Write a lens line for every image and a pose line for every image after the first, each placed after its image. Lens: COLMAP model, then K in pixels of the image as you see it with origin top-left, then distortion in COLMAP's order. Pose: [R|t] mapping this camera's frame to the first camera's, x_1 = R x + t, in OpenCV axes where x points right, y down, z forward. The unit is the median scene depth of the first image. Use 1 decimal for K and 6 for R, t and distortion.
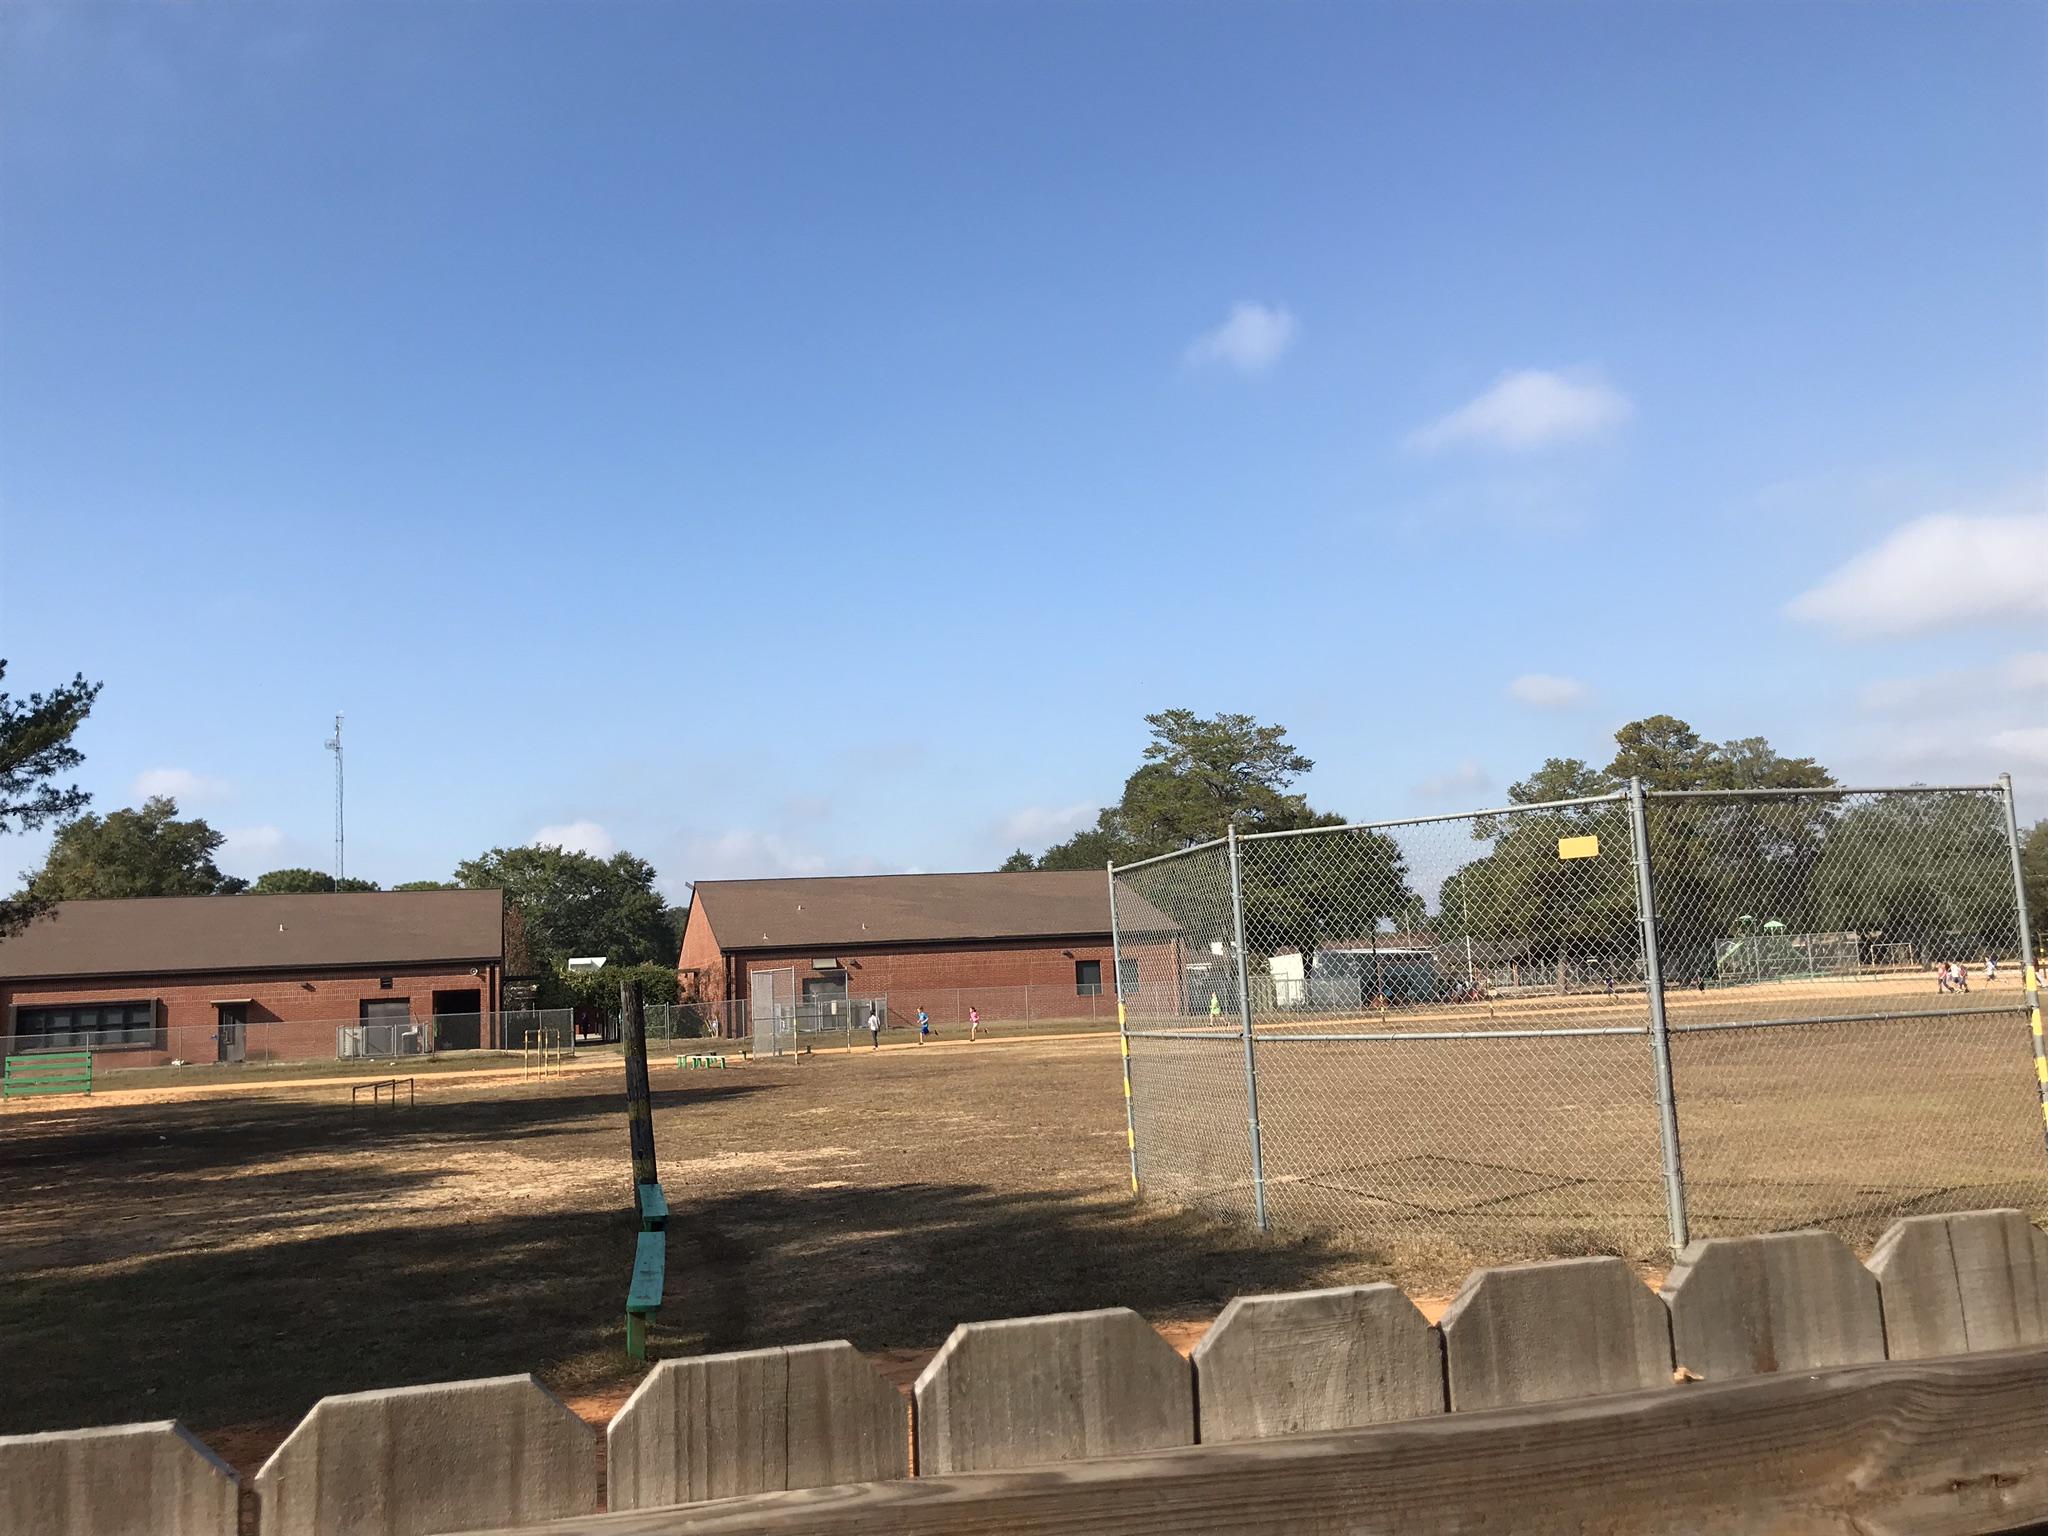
lens RADIAL K [[1749.6, 0, 1021.9], [0, 1749.6, 766.6], [0, 0, 1]] dist [0.002392, 0.003399]
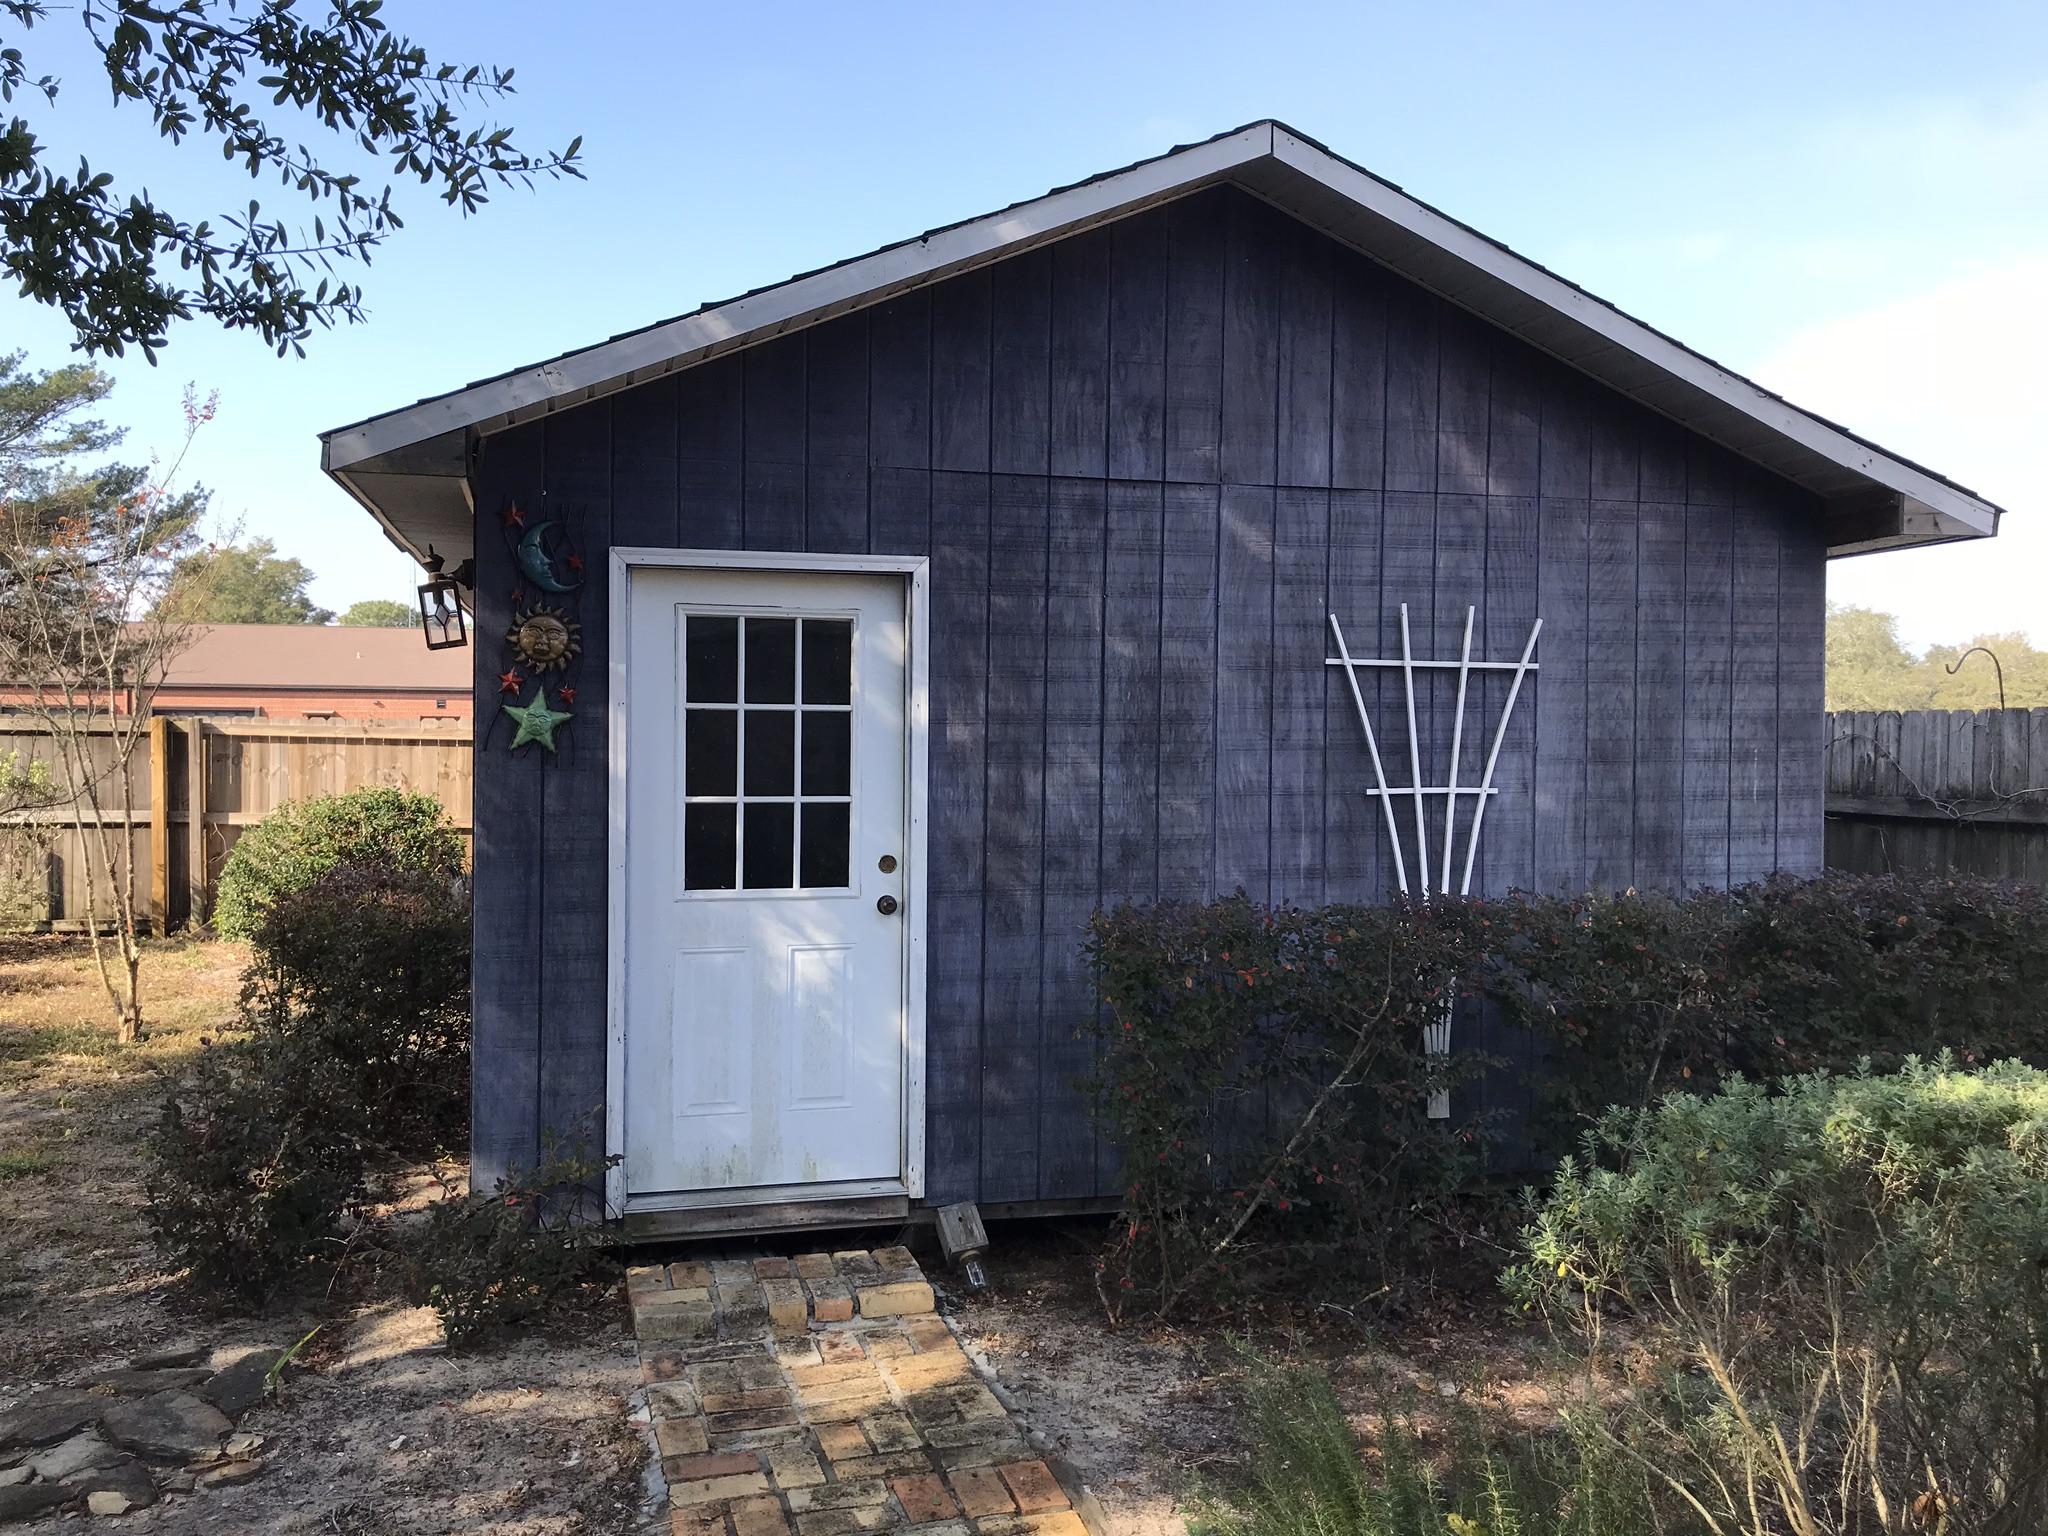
lens RADIAL K [[1679.8, 0, 1025.4], [0, 1679.8, 767.2], [0, 0, 1]] dist [-0.002805, -0.002164]
pose [[0.998047, 0.055114, -0.029421, 0.068757], [-0.050451, 0.988756, 0.140772, -0.015968], [0.036849, -0.139013, 0.989605, -0.132153]]
